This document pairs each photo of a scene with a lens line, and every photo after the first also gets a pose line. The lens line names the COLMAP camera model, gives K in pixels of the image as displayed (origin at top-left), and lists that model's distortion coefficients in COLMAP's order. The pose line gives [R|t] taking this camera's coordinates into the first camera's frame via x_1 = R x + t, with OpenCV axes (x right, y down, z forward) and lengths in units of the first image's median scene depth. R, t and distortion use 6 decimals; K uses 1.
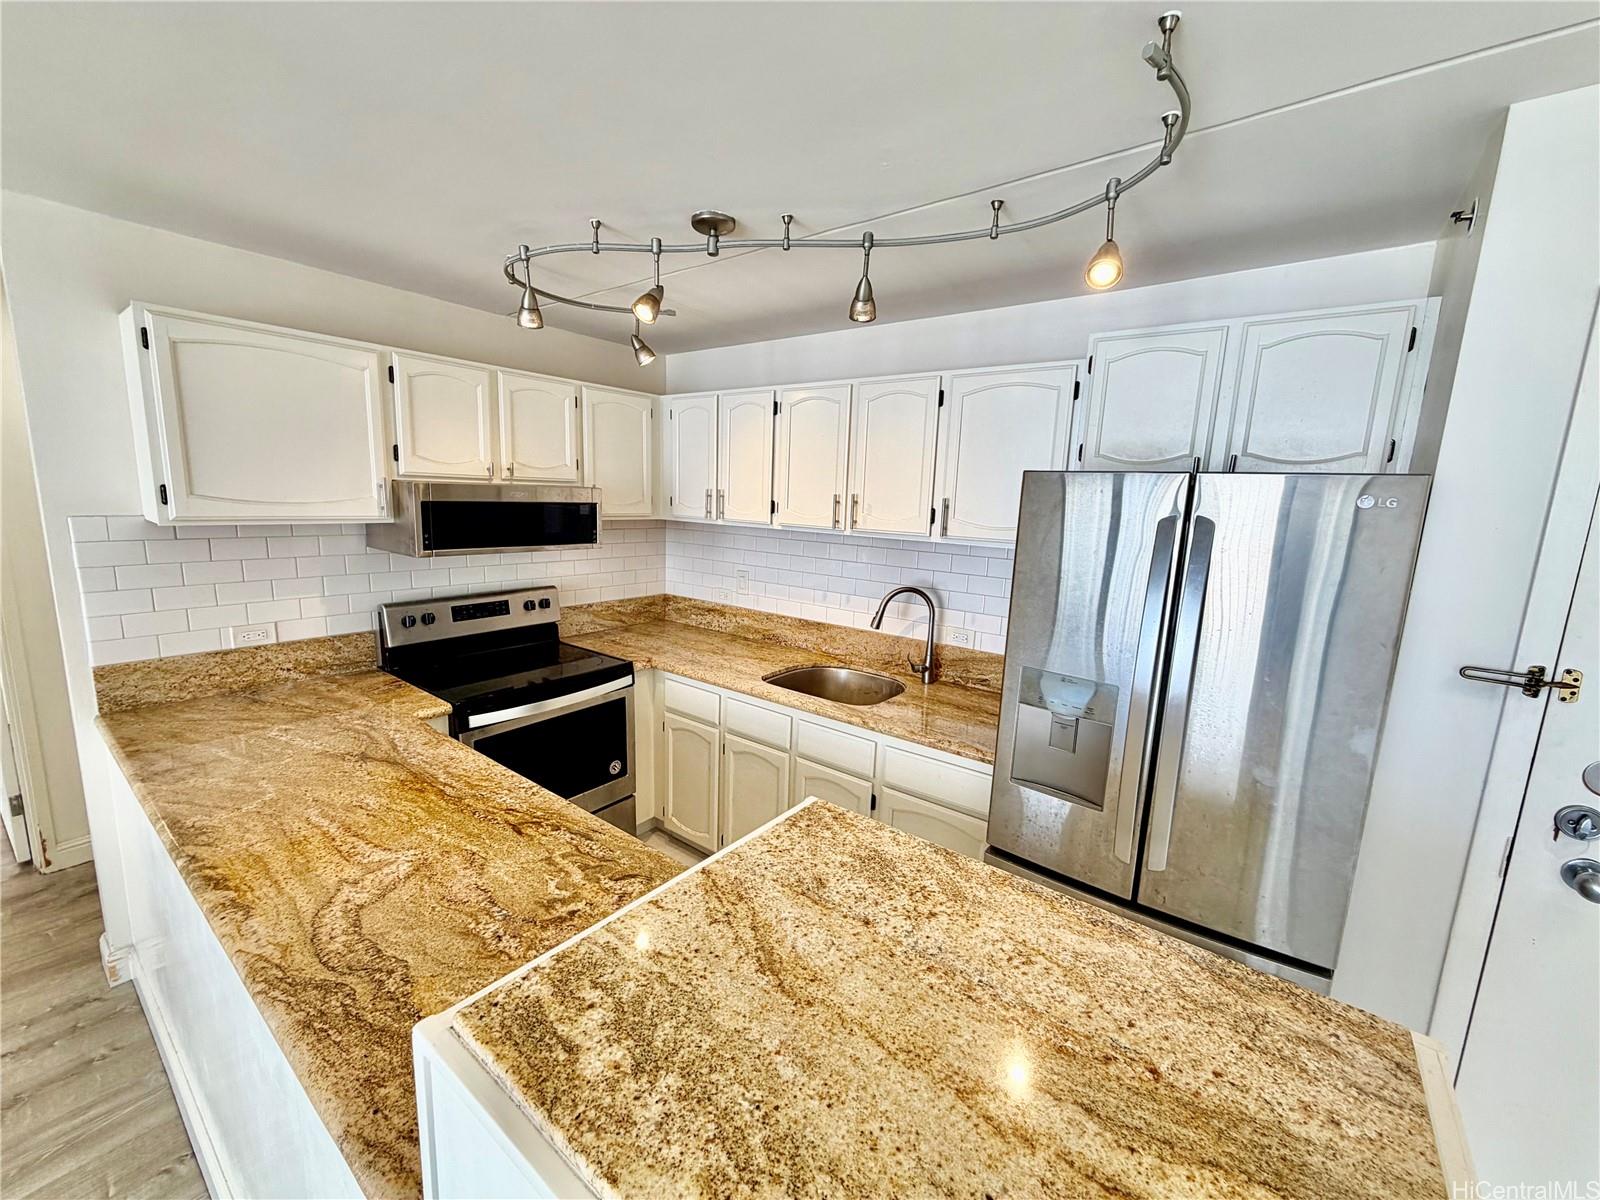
lens RADIAL K [[639.1, 0, 795.6], [0, 639.1, 598.3], [0, 0, 1]] dist [-0.000025, 0.000101]
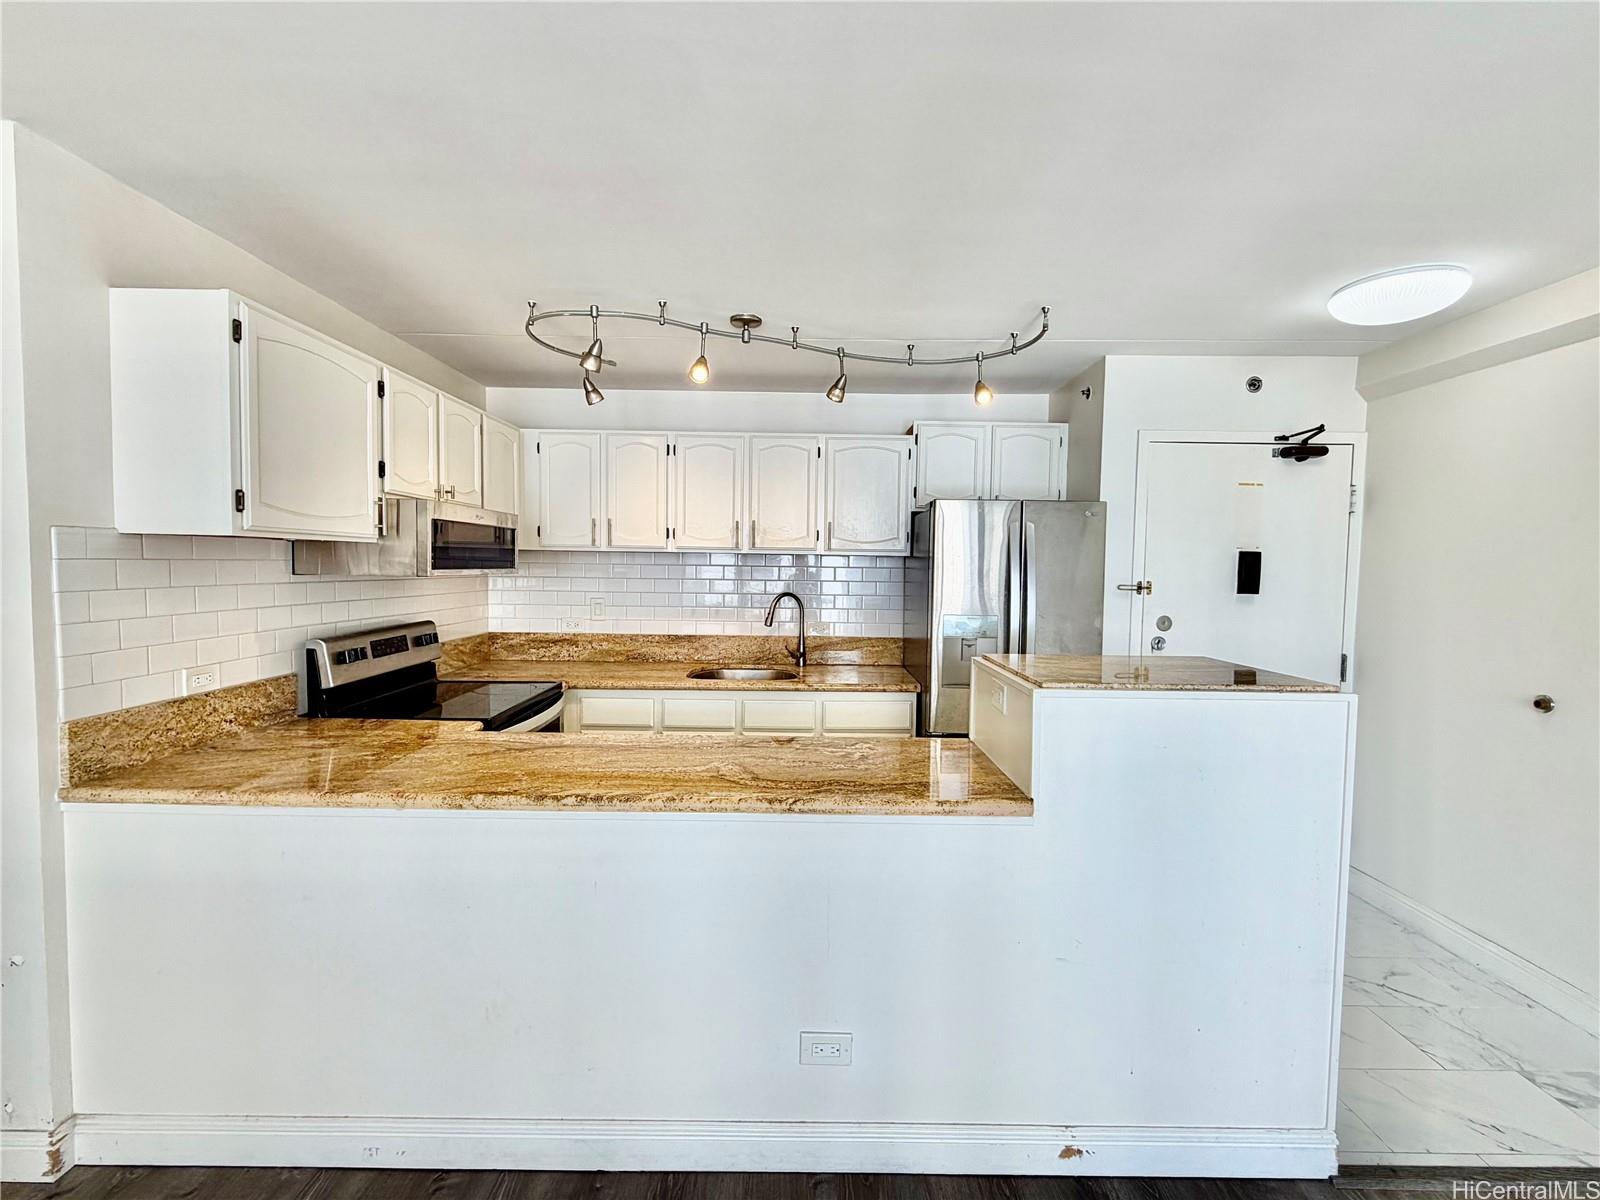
lens RADIAL K [[716.3, 0, 800.0], [0, 716.3, 600.0], [0, 0, 1]] dist [0.000230, 0.000406]
pose [[0.791807, -0.056518, 0.608150, -0.736916], [0.114990, 0.991698, -0.057554, 0.090882], [-0.599849, 0.115503, 0.791733, -0.178428]]
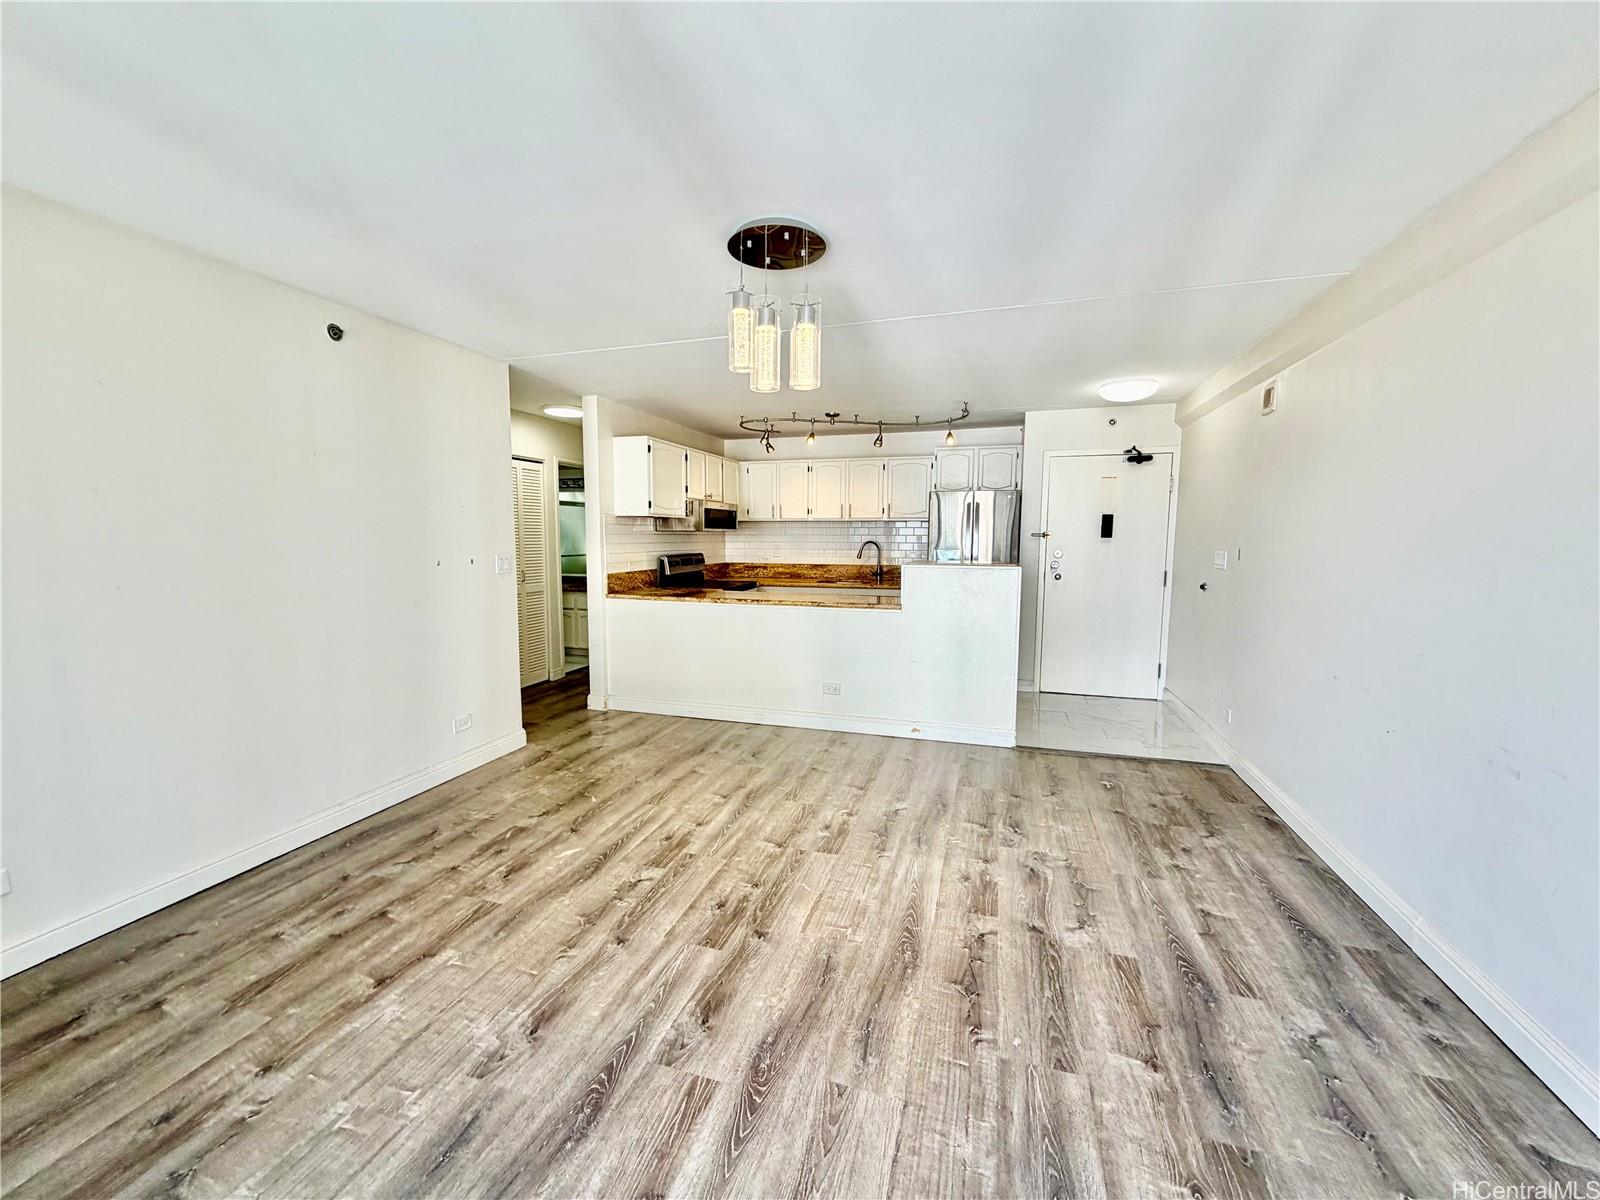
lens RADIAL K [[639.1, 0, 795.6], [0, 639.1, 598.3], [0, 0, 1]] dist [-0.000025, 0.000101]
pose [[0.937601, -0.068113, 0.340976, -1.018471], [0.087807, 0.995224, -0.042643, 0.302559], [-0.336443, 0.069922, 0.939104, -1.294742]]
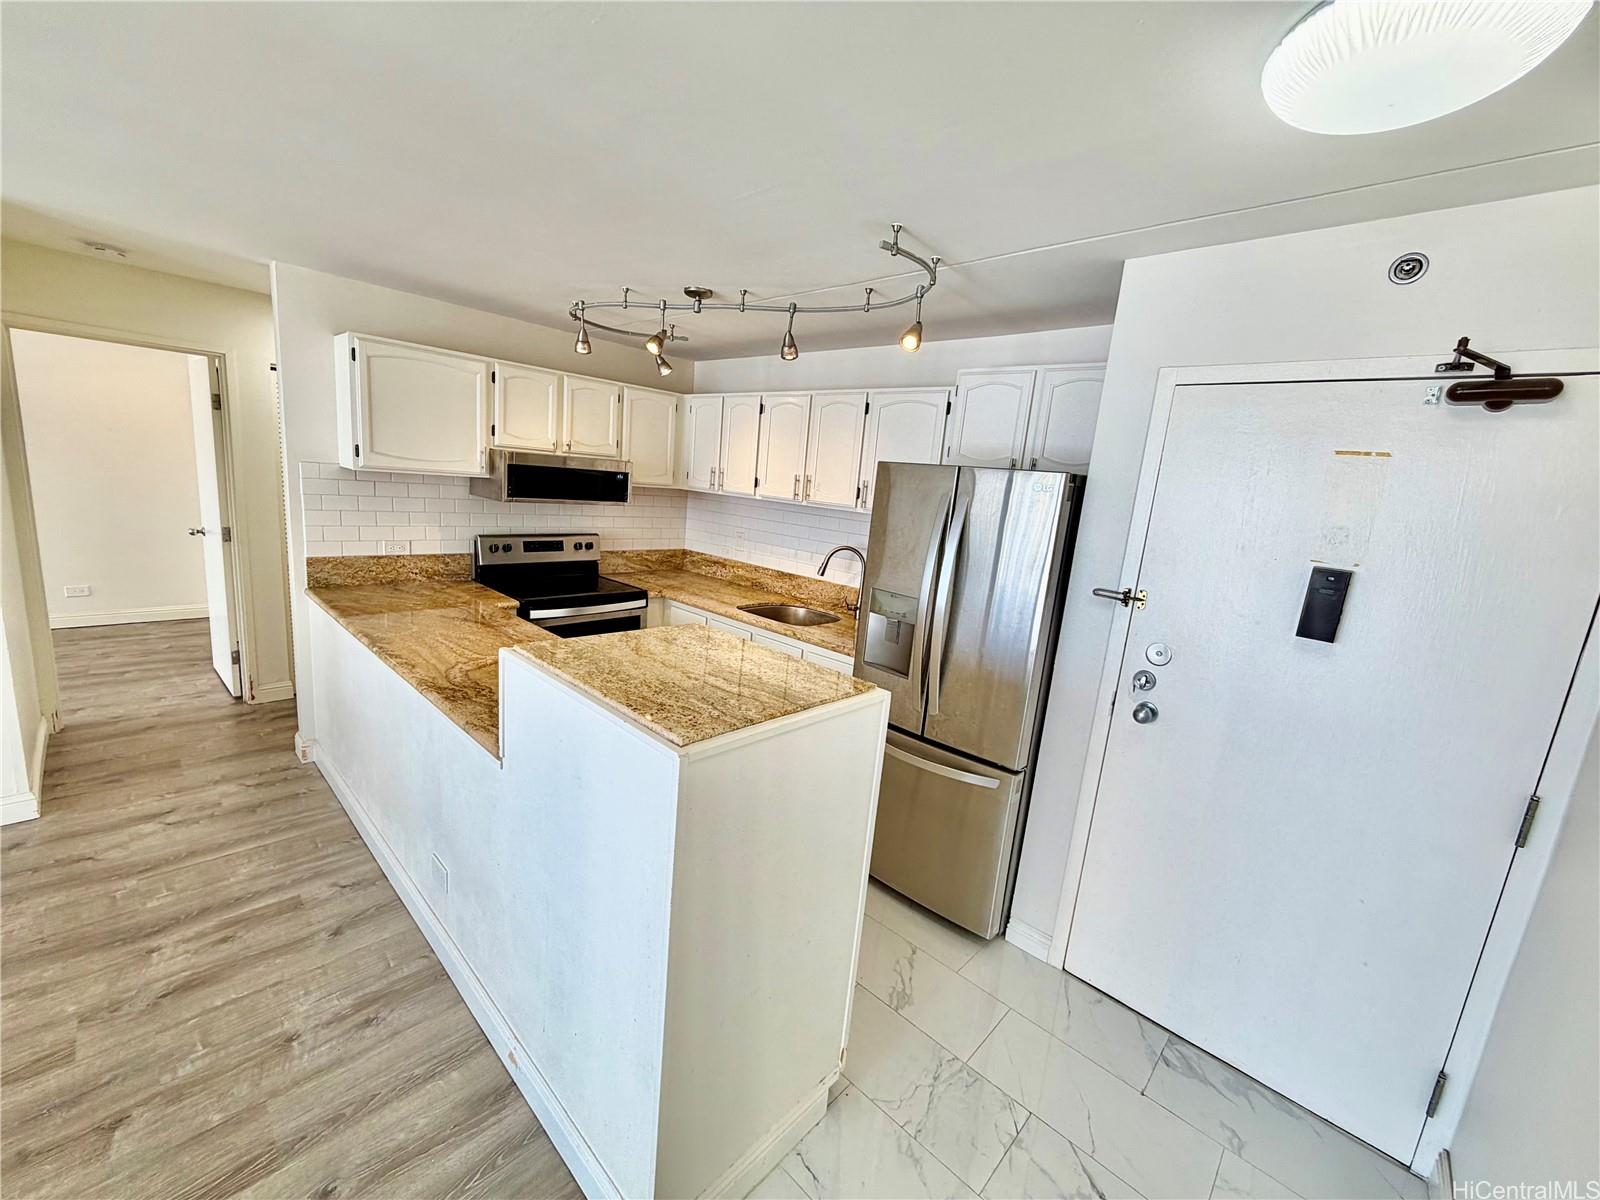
lens RADIAL K [[639.1, 0, 795.6], [0, 639.1, 598.3], [0, 0, 1]] dist [-0.000025, 0.000101]
pose [[0.993461, 0.068246, -0.091530, 0.214440], [-0.066670, 0.997571, 0.020166, 0.077398], [0.092684, -0.013932, 0.995598, -0.383067]]
